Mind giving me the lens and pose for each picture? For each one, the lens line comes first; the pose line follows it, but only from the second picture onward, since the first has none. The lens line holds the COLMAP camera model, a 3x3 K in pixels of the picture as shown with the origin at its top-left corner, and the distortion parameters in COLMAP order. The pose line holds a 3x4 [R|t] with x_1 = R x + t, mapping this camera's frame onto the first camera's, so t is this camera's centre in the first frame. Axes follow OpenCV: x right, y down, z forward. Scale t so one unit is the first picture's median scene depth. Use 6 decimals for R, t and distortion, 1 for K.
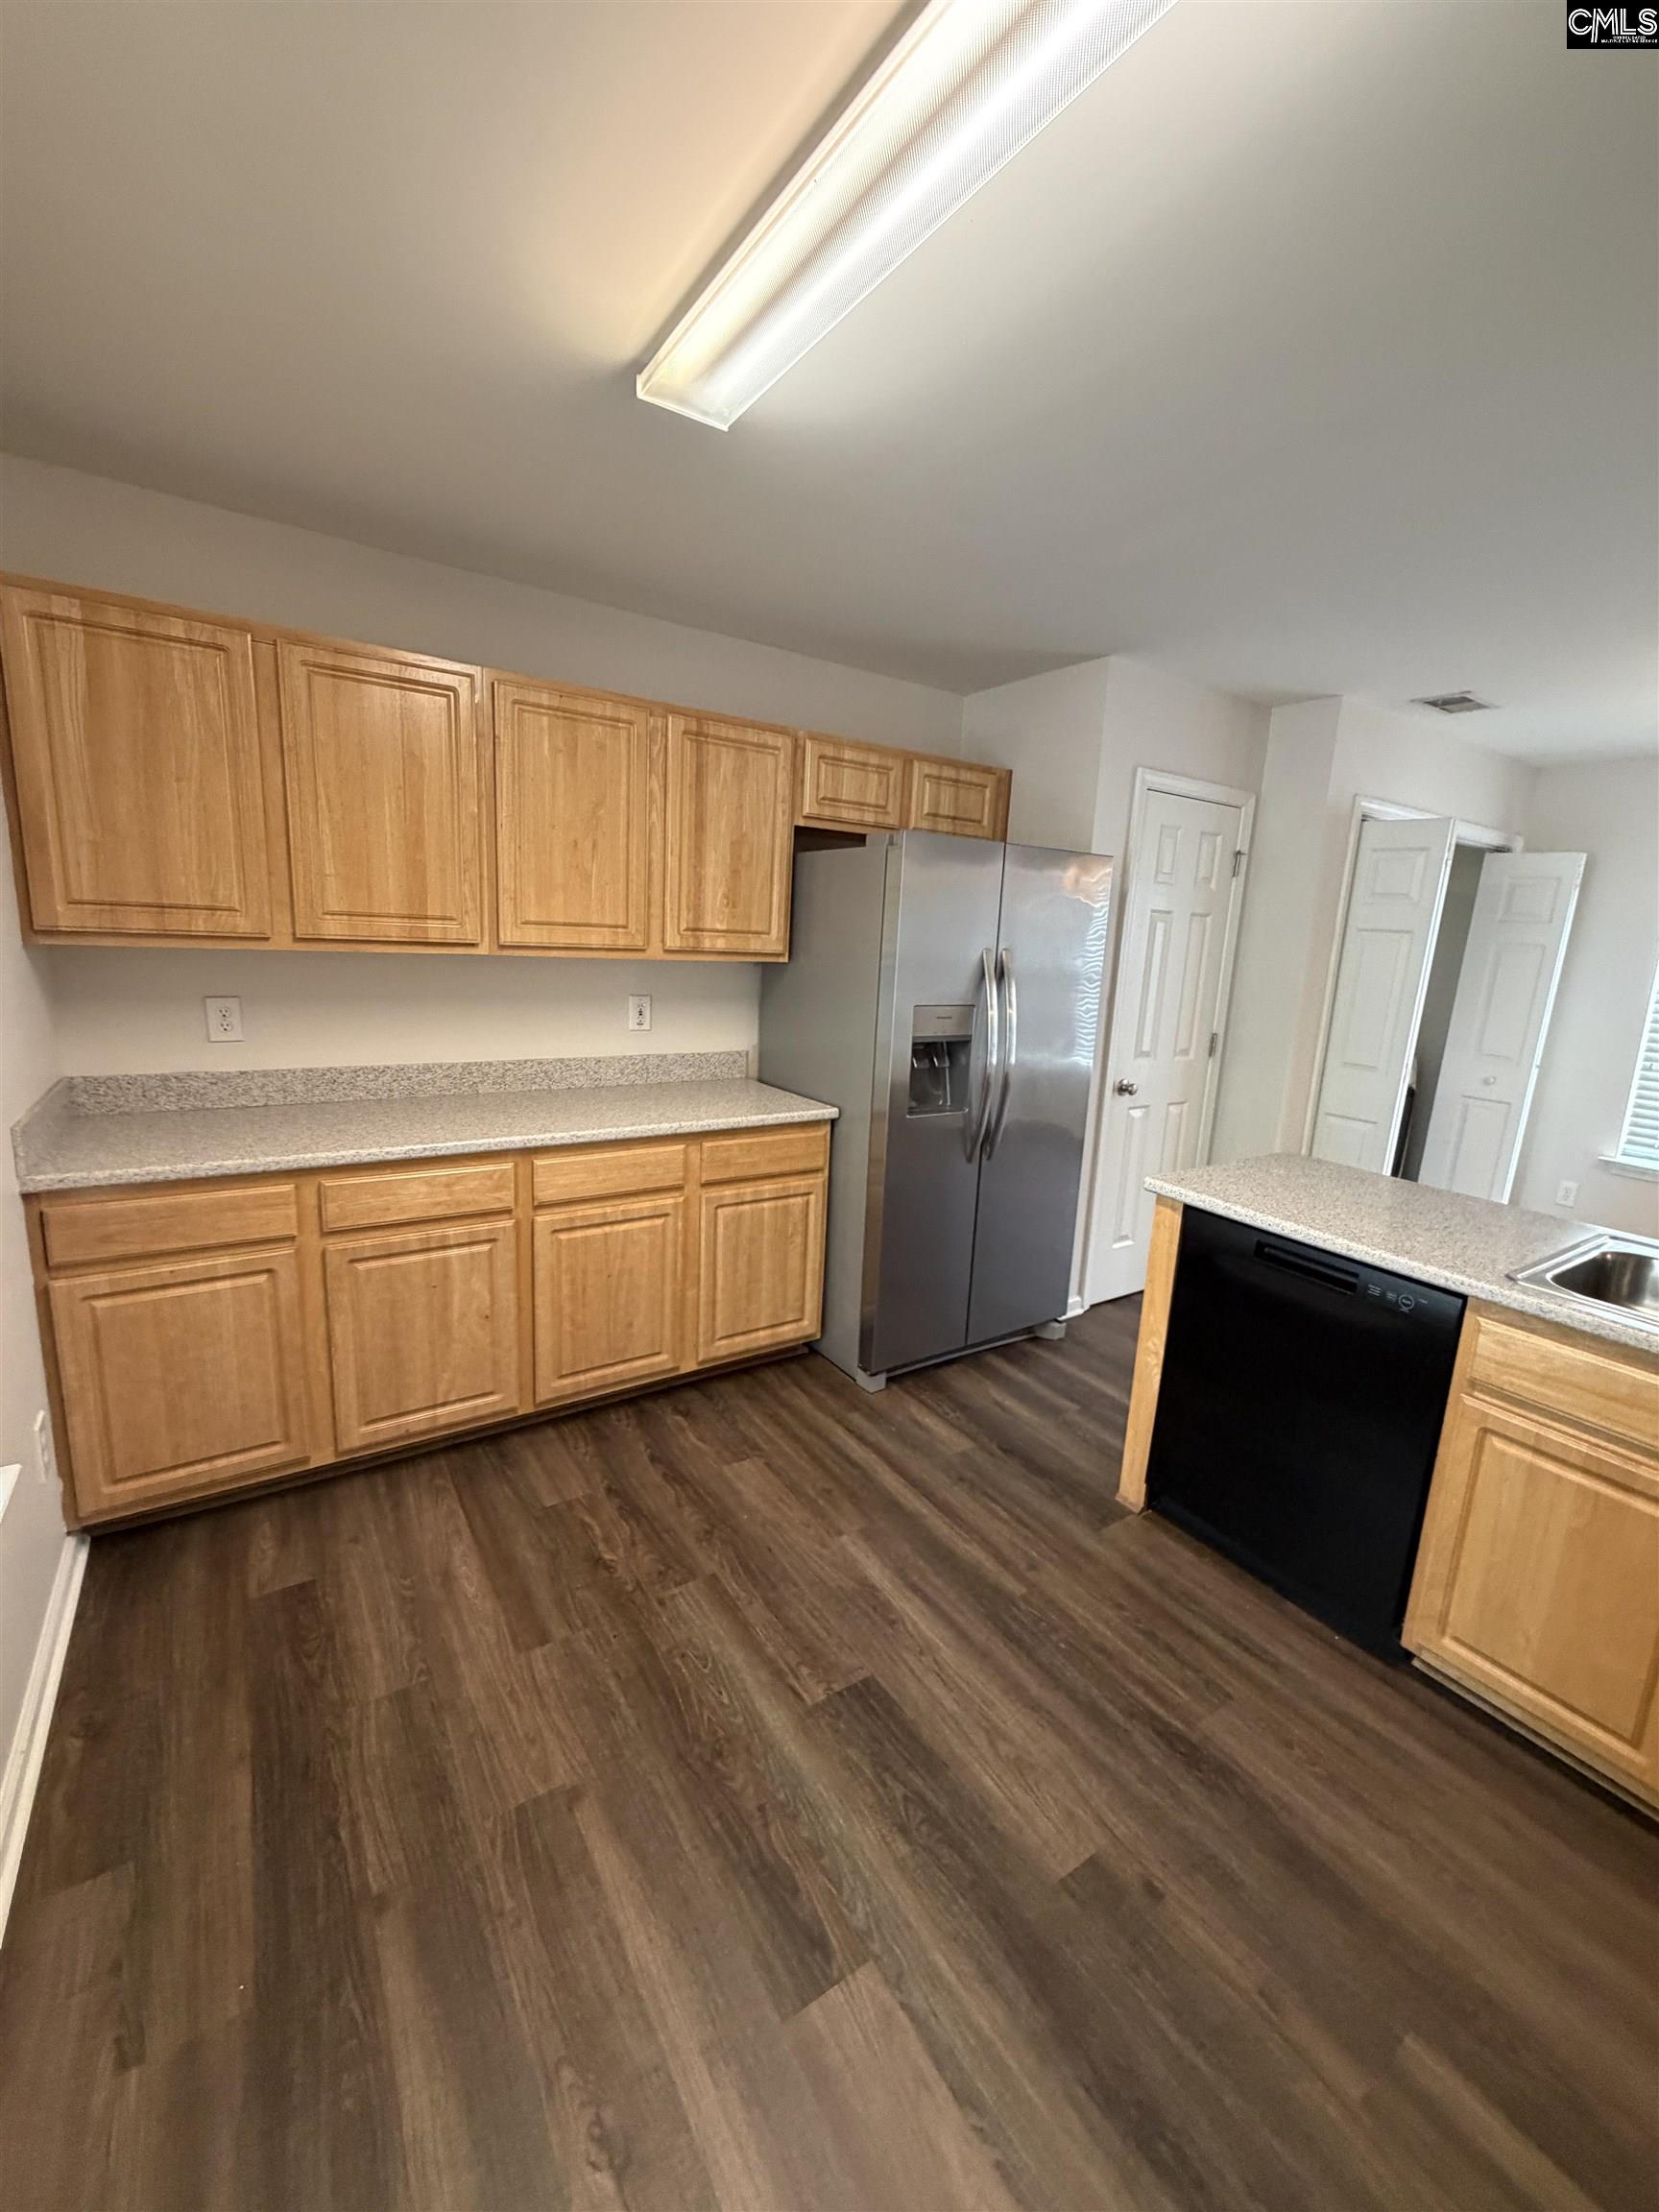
lens RADIAL K [[882.8, 0, 830.8], [0, 882.8, 1100.8], [0, 0, 1]] dist [-0.002141, 0.000653]
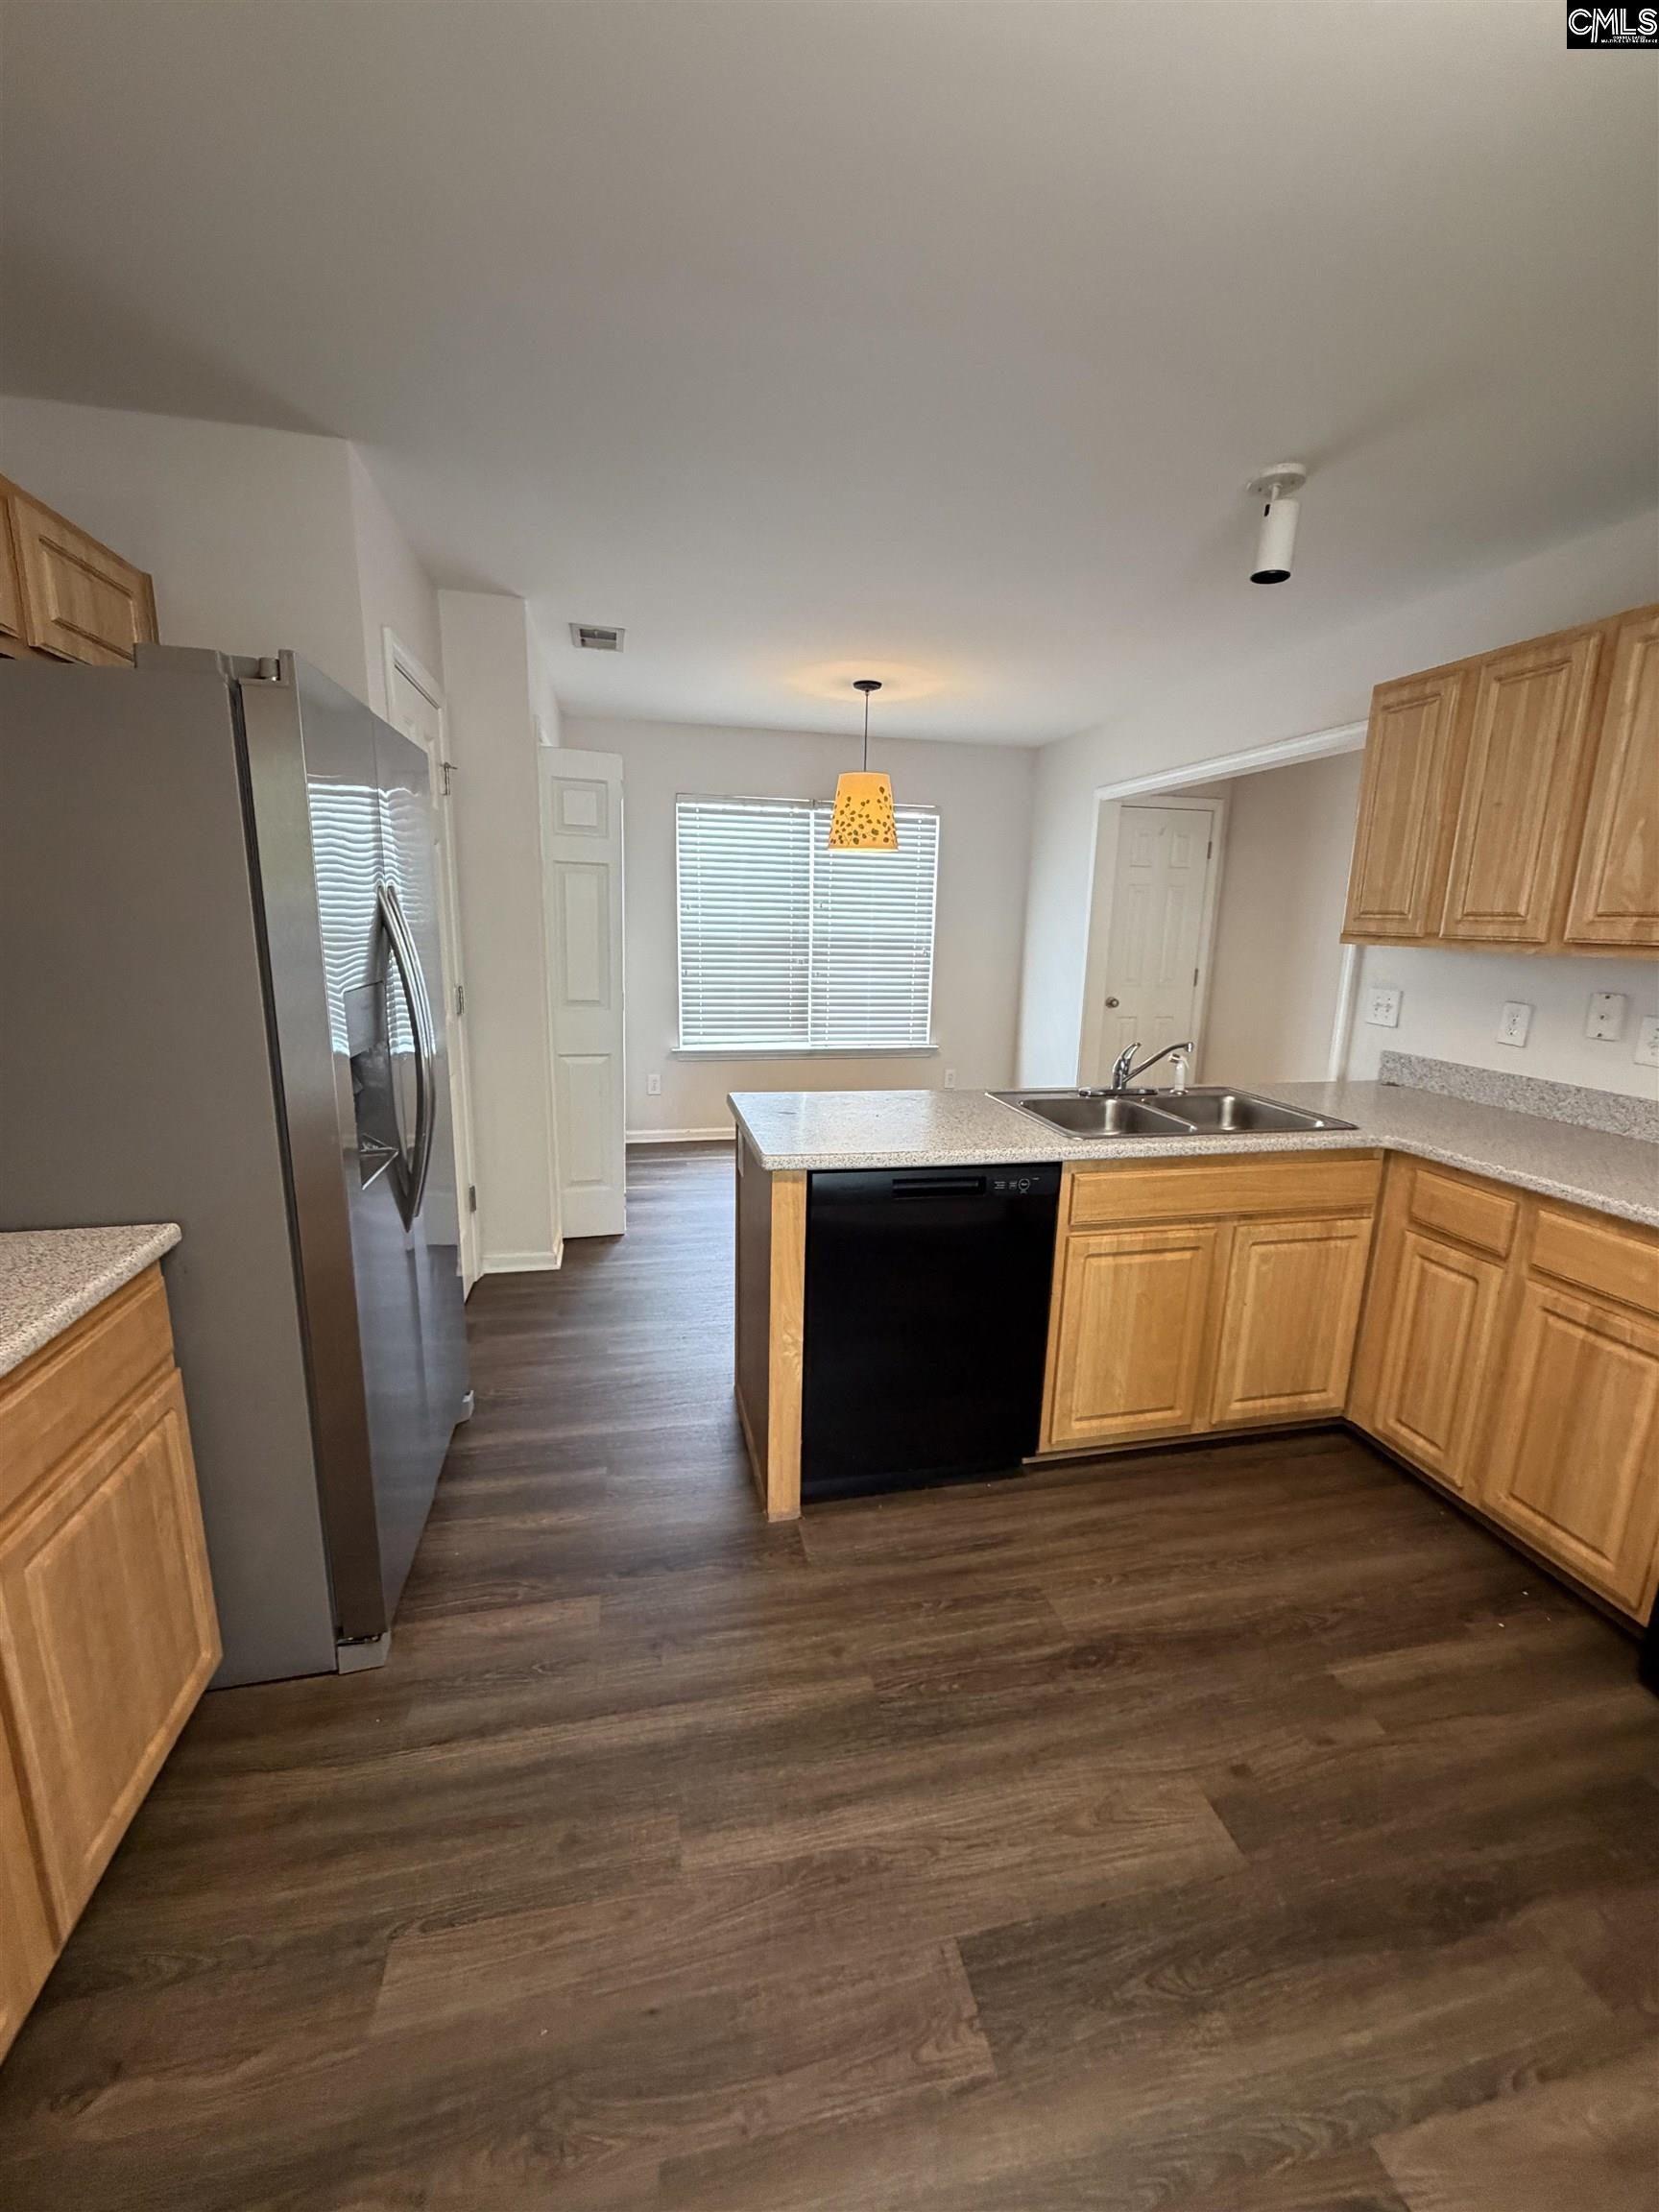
lens RADIAL K [[882.8, 0, 830.8], [0, 882.8, 1100.8], [0, 0, 1]] dist [-0.002141, 0.000653]
pose [[0.357927, -0.235423, 0.903584, -0.423555], [0.172380, 0.967721, 0.183850, -0.124389], [-0.917700, 0.089955, 0.386956, 0.698740]]
